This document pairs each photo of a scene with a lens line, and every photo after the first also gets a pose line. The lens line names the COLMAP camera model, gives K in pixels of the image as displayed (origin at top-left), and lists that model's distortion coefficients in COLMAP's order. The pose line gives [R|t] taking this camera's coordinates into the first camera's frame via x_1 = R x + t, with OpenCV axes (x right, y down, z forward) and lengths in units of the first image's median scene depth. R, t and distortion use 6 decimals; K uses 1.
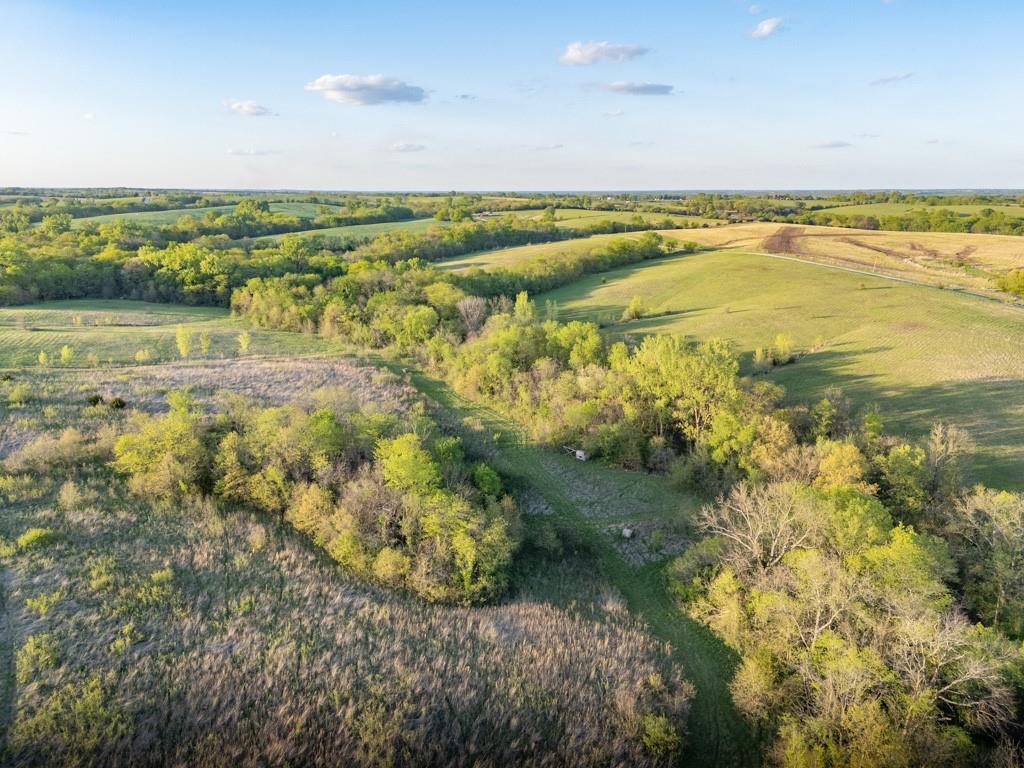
lens RADIAL K [[748.1, 0, 512.0], [0, 748.1, 384.0], [0, 0, 1]] dist [0.081323, -0.082440]
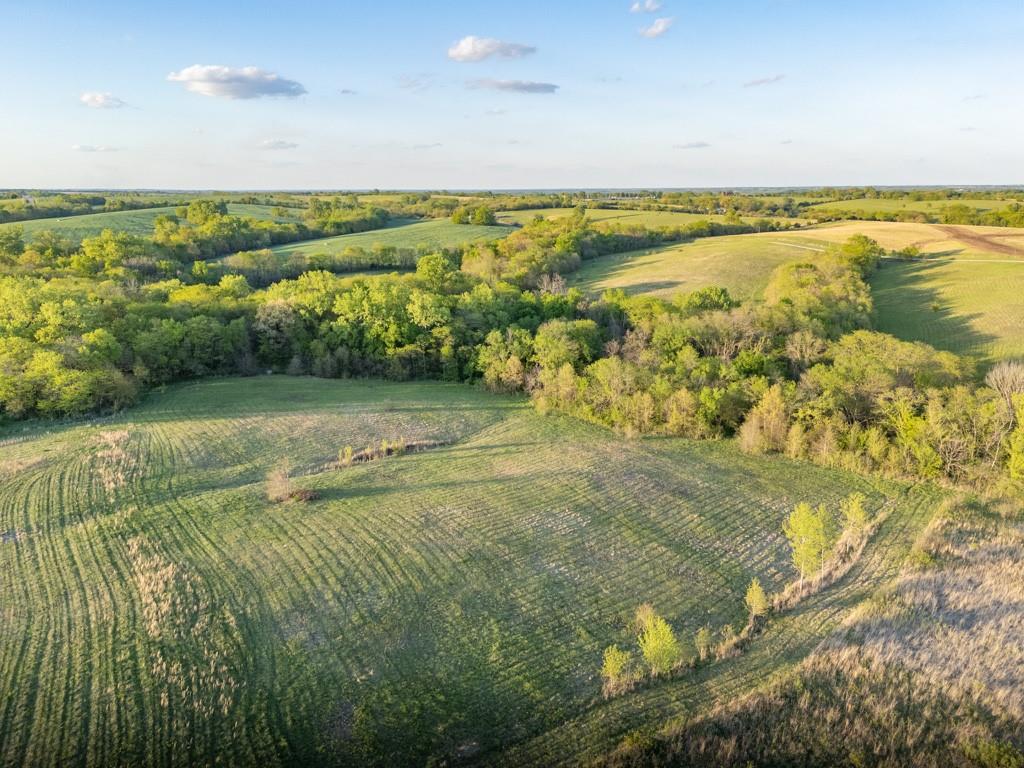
lens RADIAL K [[748.1, 0, 512.0], [0, 748.1, 384.0], [0, 0, 1]] dist [0.081323, -0.082440]
pose [[0.986448, -0.047415, 0.157077, -0.489644], [0.047198, 0.998872, 0.005114, -0.113987], [-0.157142, 0.002369, 0.987573, 0.460471]]
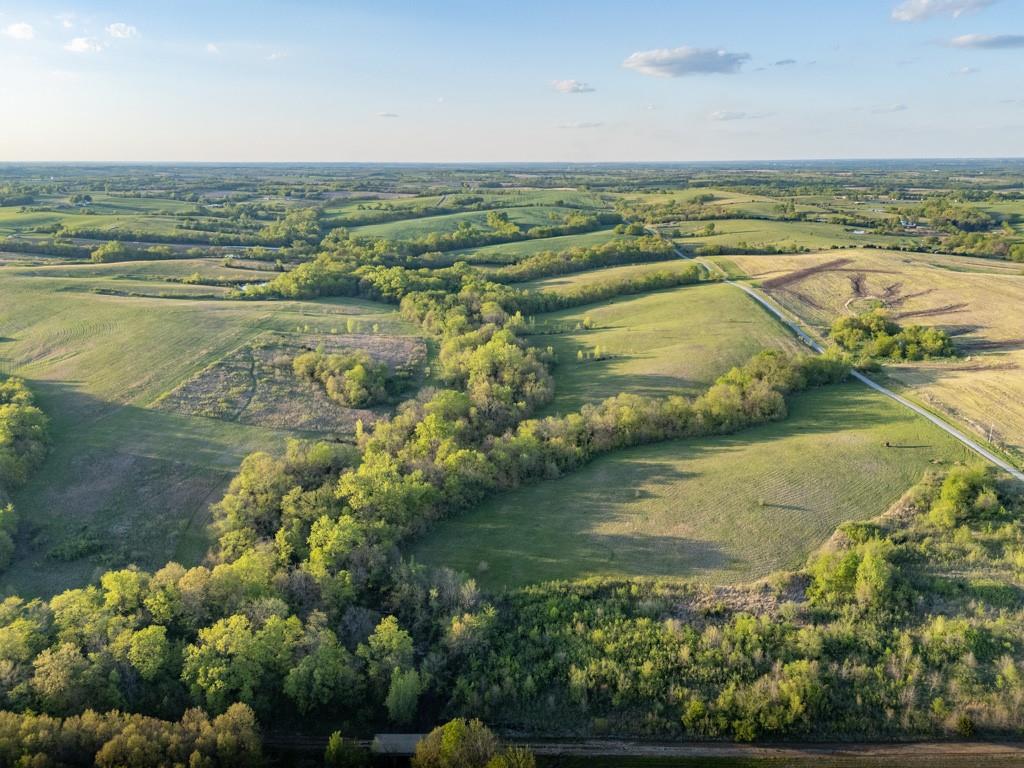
lens RADIAL K [[748.1, 0, 512.0], [0, 748.1, 384.0], [0, 0, 1]] dist [0.081323, -0.082440]
pose [[0.918266, 0.108669, -0.380760, 0.721378], [-0.094473, 0.993960, 0.055839, -0.041703], [0.384528, -0.015304, 0.922986, -0.748641]]
